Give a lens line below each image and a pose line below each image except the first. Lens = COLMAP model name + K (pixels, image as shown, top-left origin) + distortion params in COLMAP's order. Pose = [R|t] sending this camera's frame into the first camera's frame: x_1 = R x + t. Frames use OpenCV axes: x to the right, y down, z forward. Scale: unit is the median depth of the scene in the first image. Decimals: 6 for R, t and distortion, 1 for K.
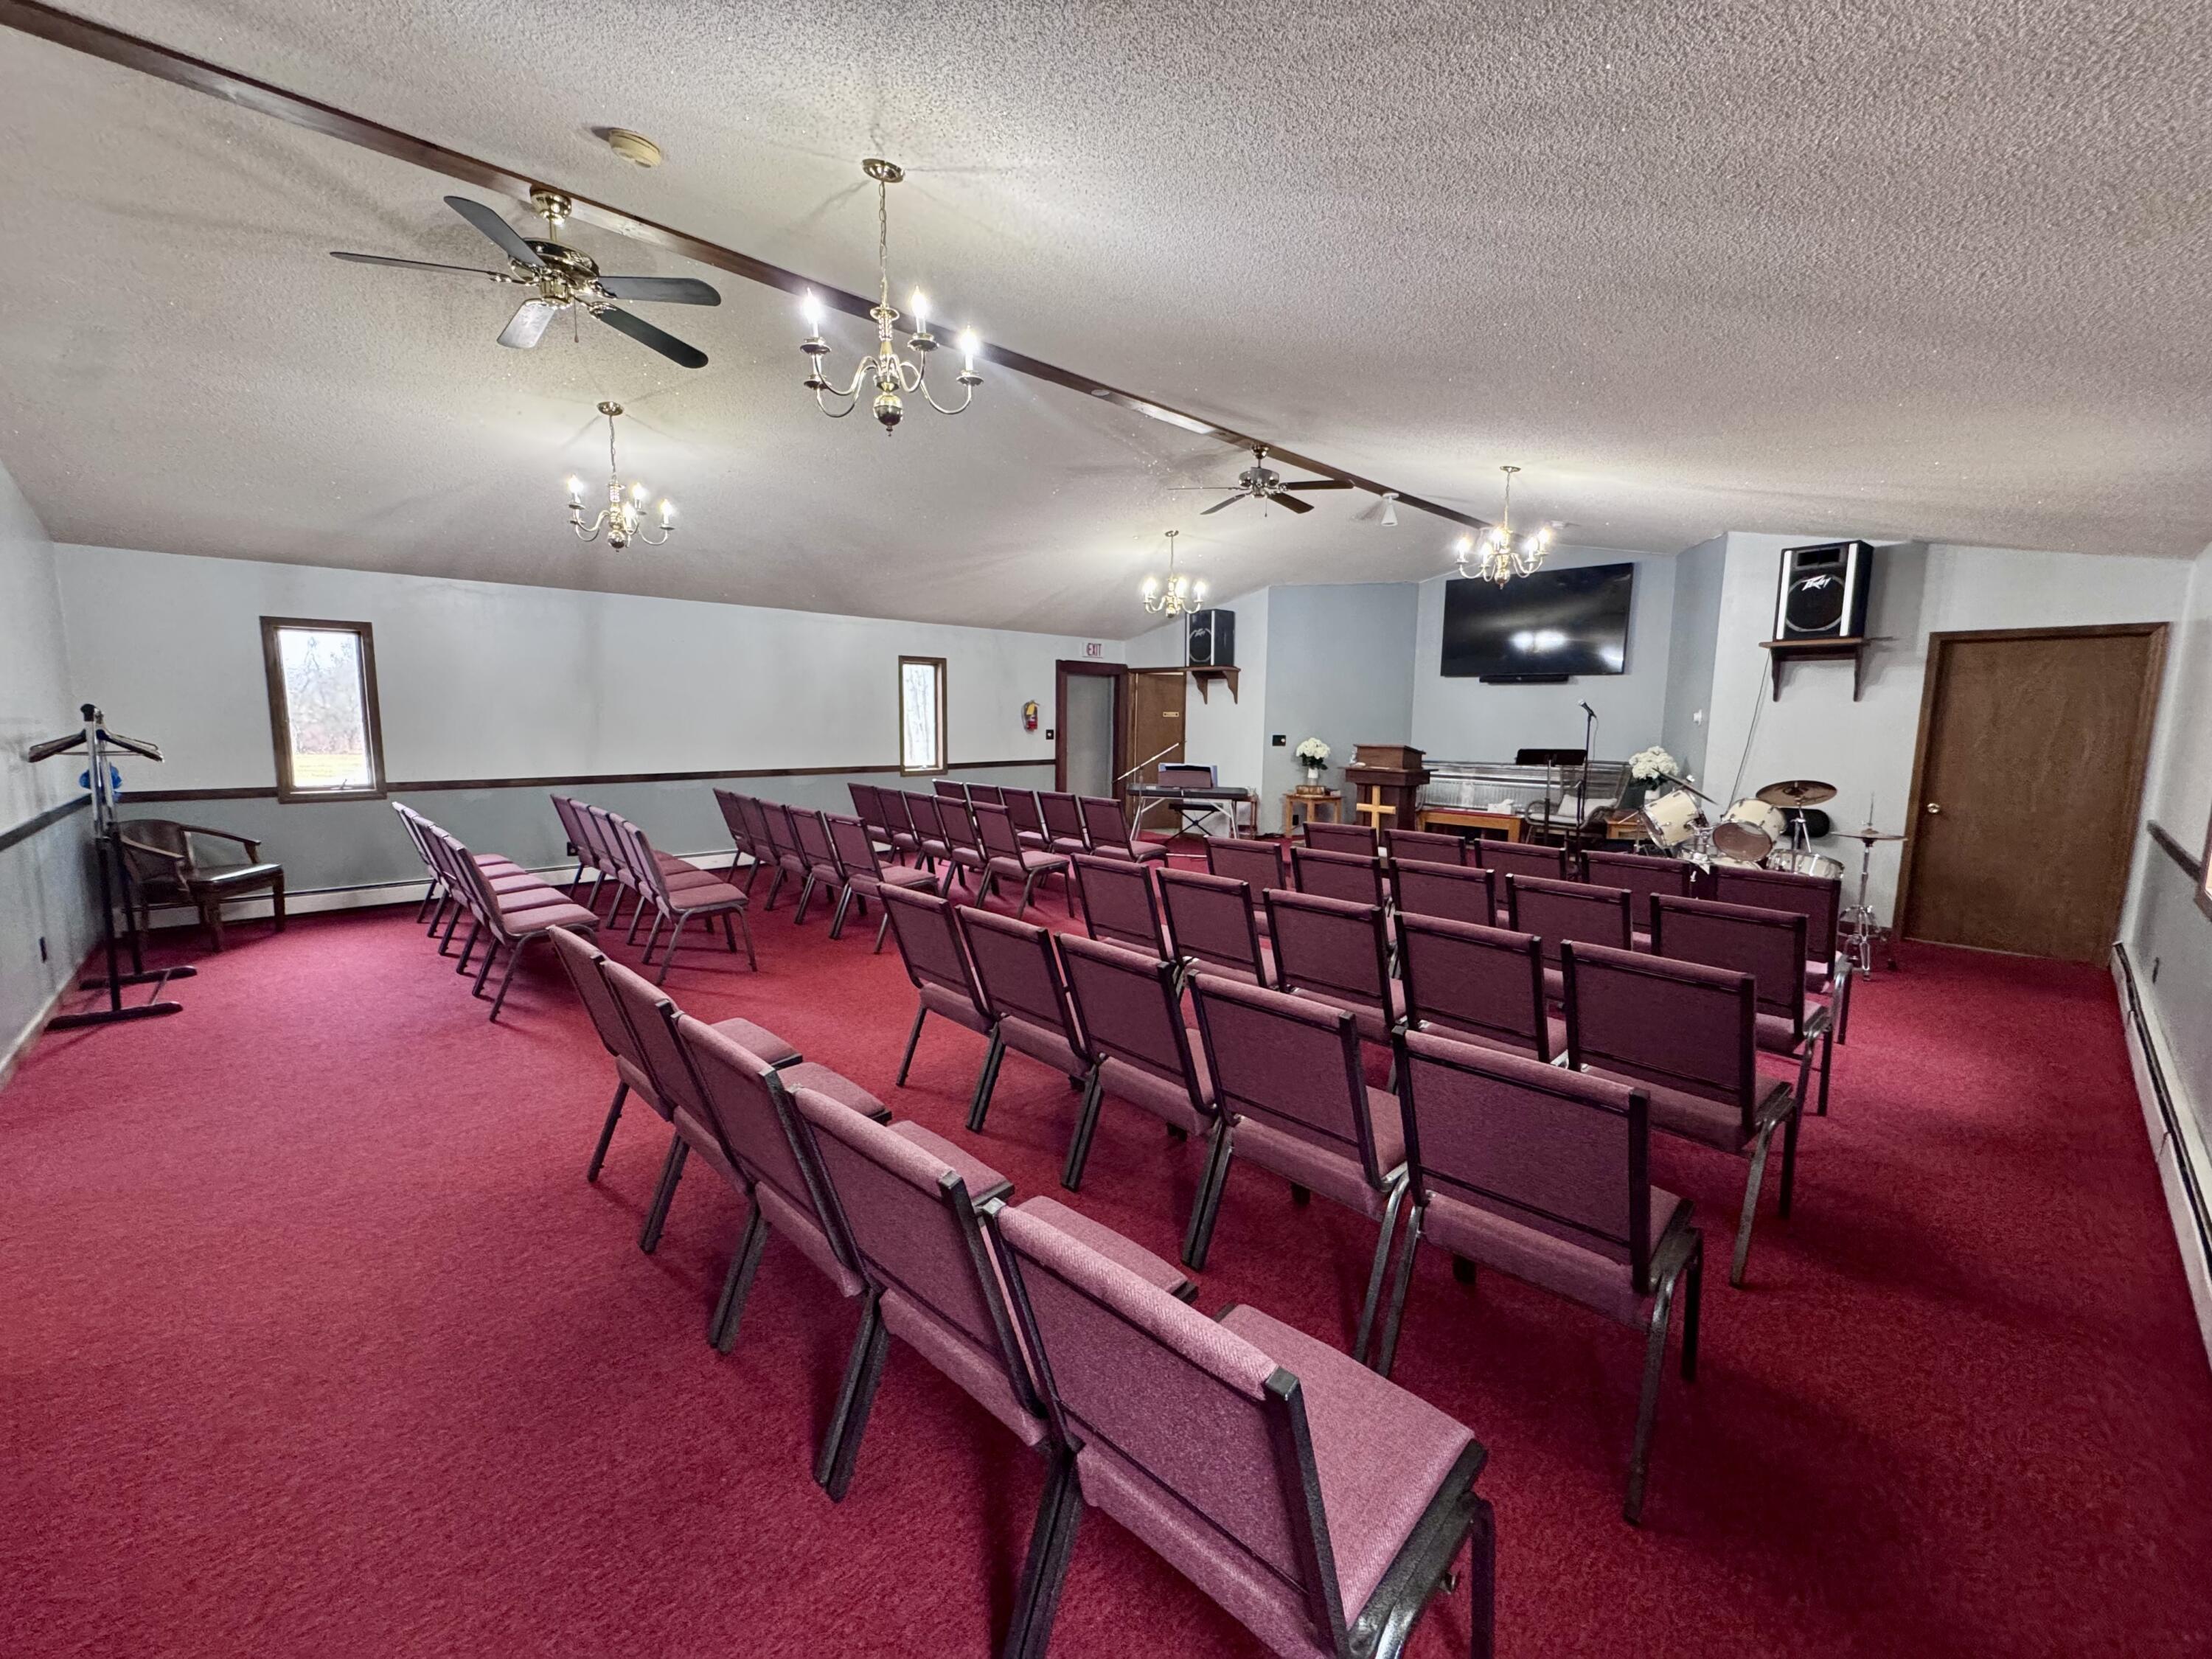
lens RADIAL K [[904.1, 0, 1106.7], [0, 904.1, 821.8], [0, 0, 1]] dist [-0.001563, -0.000150]
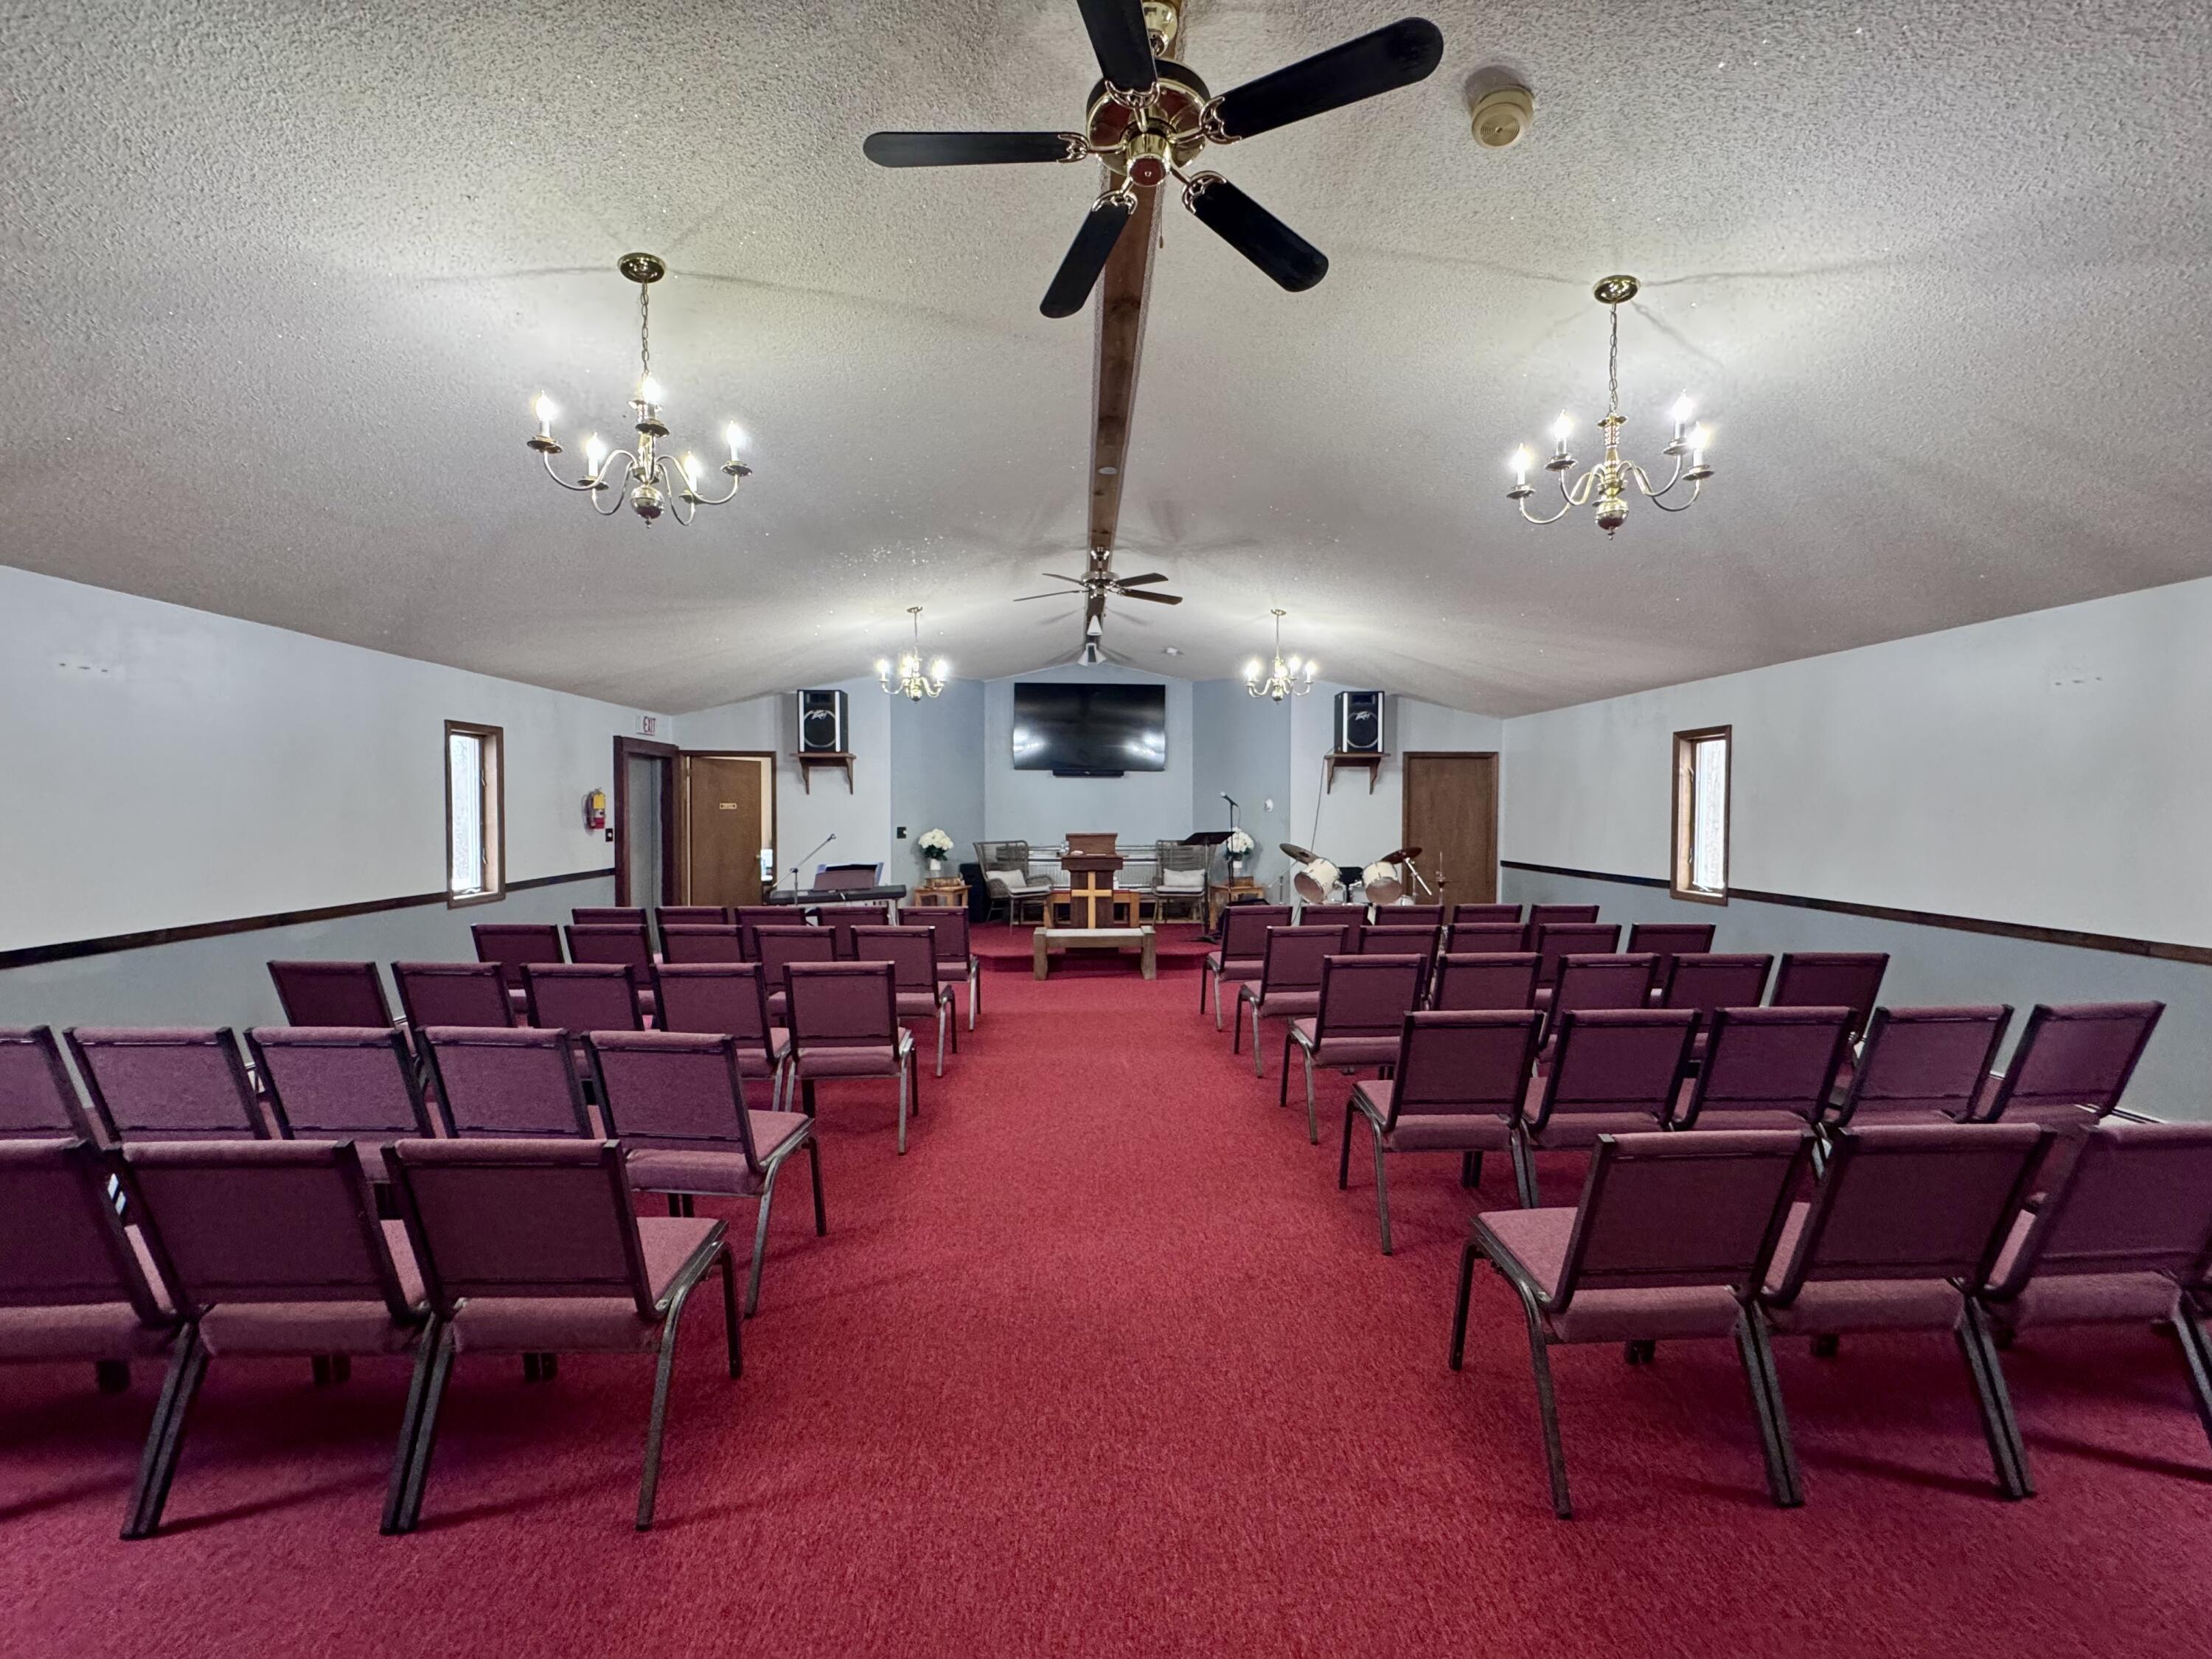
lens RADIAL K [[889.2, 0, 1106.0], [0, 889.2, 829.5], [0, 0, 1]] dist [-0.001956, -0.000294]
pose [[0.655771, -0.031168, 0.754316, -0.381886], [0.093649, 0.994789, -0.040310, -0.036135], [-0.749129, 0.097075, 0.655273, 0.231953]]
